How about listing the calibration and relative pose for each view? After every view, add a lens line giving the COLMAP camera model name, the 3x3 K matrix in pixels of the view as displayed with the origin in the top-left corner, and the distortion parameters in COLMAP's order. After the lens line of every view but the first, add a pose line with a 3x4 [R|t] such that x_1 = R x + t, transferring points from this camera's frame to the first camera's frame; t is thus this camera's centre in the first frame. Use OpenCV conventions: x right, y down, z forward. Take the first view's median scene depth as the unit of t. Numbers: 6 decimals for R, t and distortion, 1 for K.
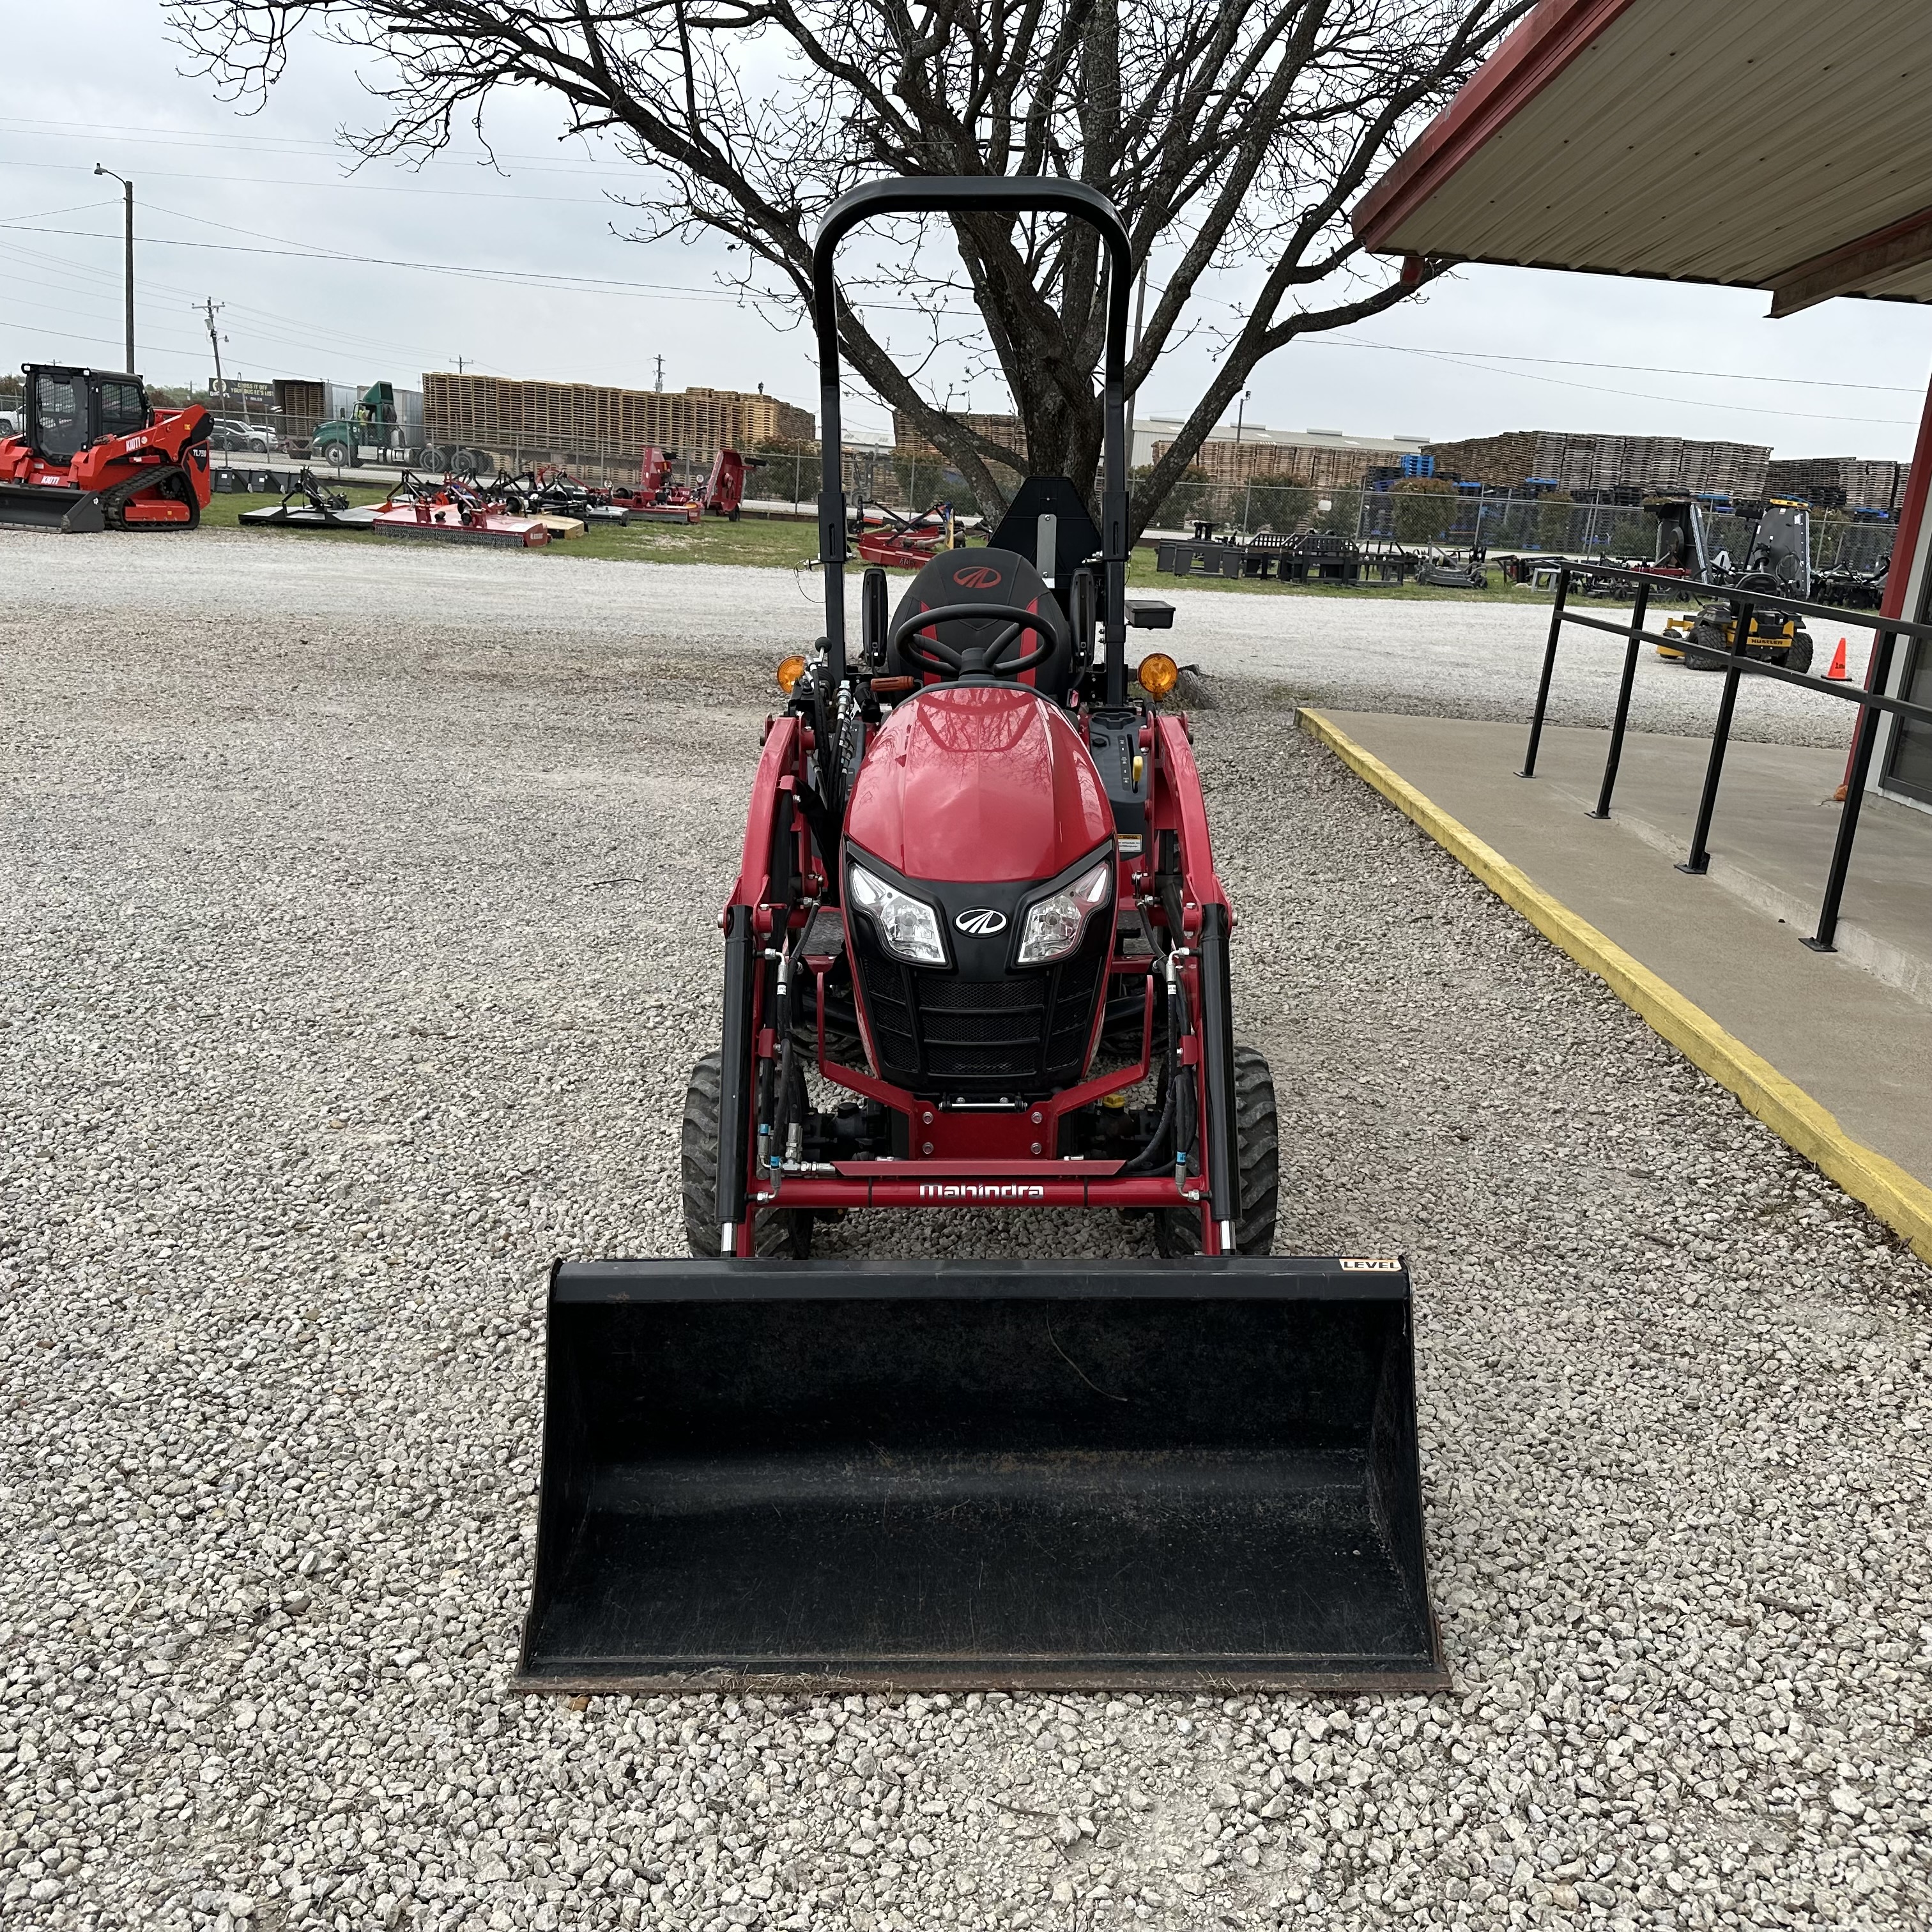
lens RADIAL K [[1802.8, 0, 976.8], [0, 1802.8, 976.1], [0, 0, 1]] dist [0.002235, 0.000000]
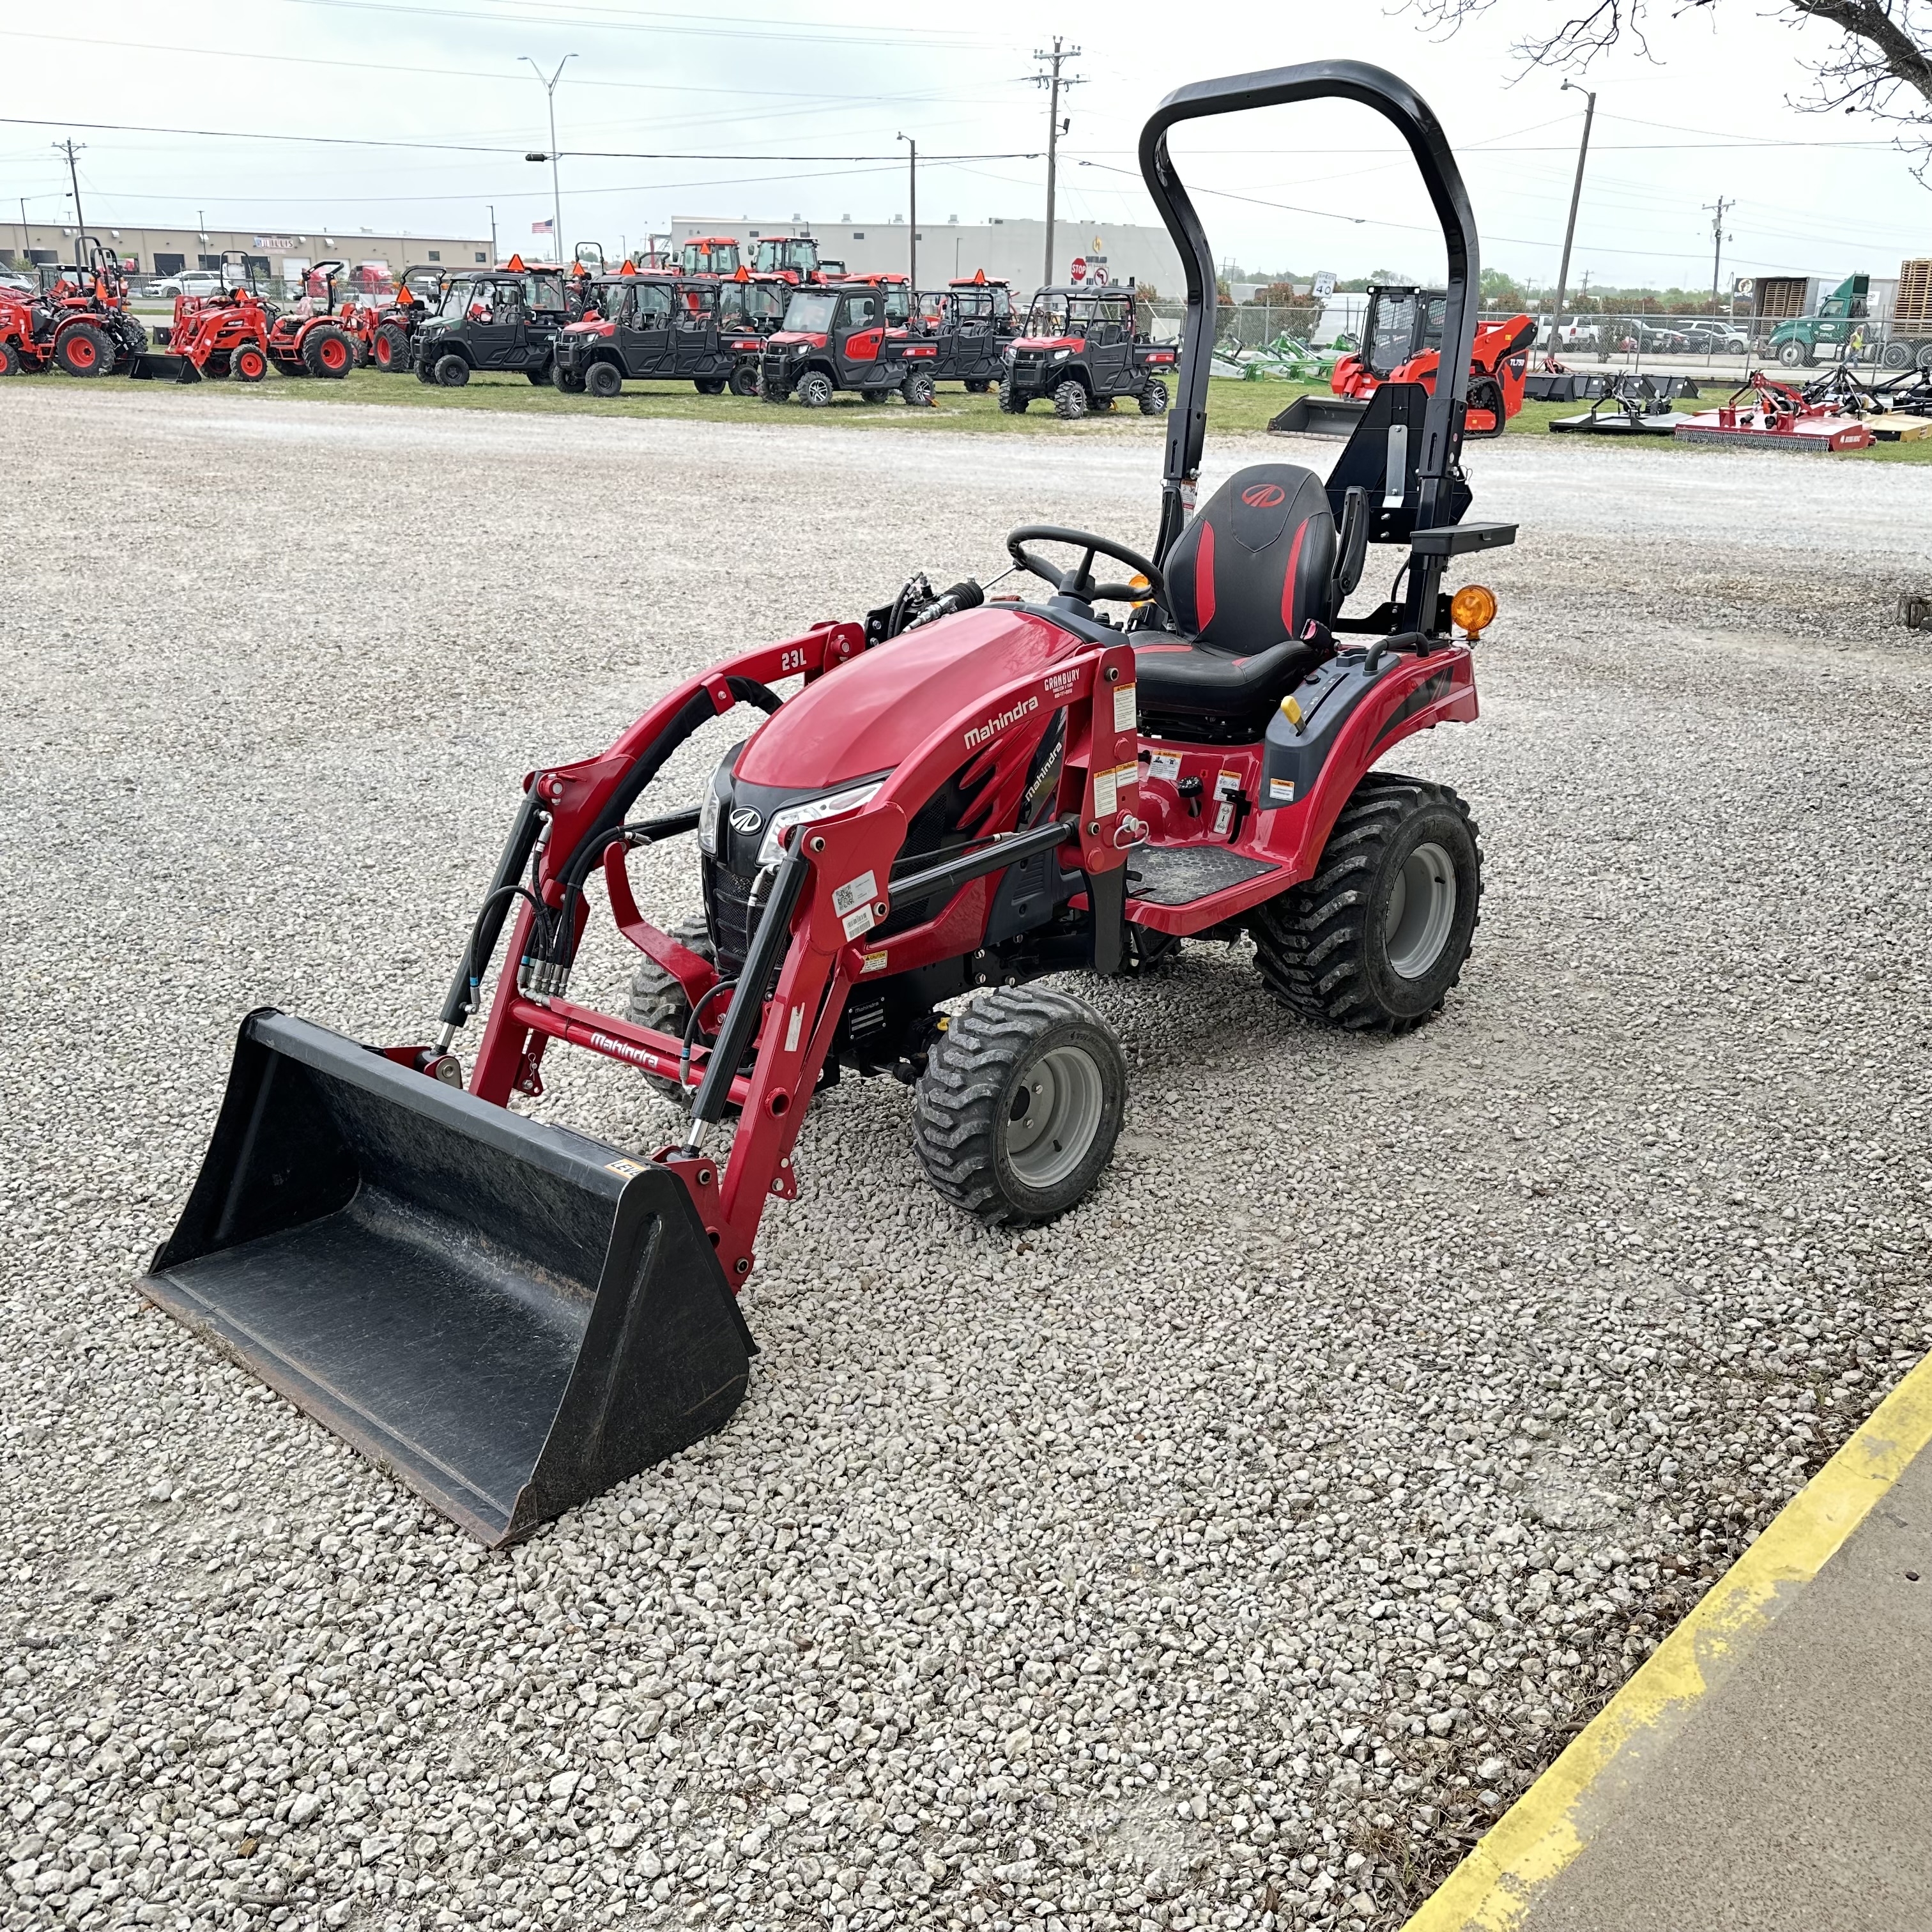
lens RADIAL K [[1802.8, 0, 973.6], [0, 1802.8, 975.5], [0, 0, 1]] dist [0.002235, 0.000000]
pose [[0.705901, 0.193751, -0.681297, 0.117417], [-0.159990, 0.980617, 0.113106, -0.011260], [0.690006, 0.029159, 0.723216, 0.043383]]
